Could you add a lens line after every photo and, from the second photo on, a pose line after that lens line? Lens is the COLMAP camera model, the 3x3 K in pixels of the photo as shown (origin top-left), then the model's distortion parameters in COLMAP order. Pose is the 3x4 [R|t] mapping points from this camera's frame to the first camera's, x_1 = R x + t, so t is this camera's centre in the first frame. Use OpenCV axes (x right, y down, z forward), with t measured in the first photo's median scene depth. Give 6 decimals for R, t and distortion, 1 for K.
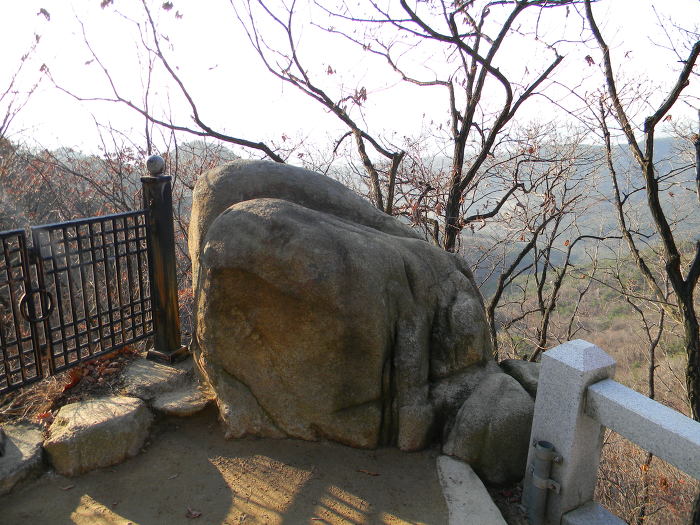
lens RADIAL K [[565.3, 0, 350.0], [0, 565.3, 262.5], [0, 0, 1]] dist [0.007426, -0.018098]
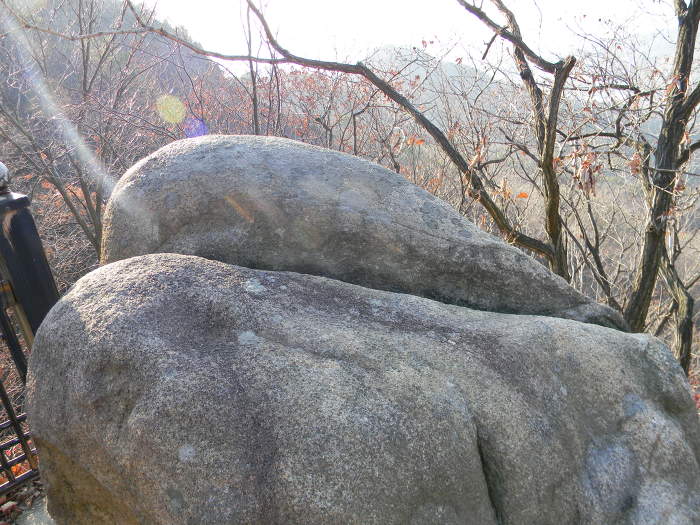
lens RADIAL K [[565.3, 0, 350.0], [0, 565.3, 262.5], [0, 0, 1]] dist [0.007426, -0.018098]
pose [[0.940215, 0.009819, -0.340440, 0.128787], [0.047942, 0.985816, 0.160837, -0.154944], [0.337190, -0.167543, 0.926408, 0.584715]]
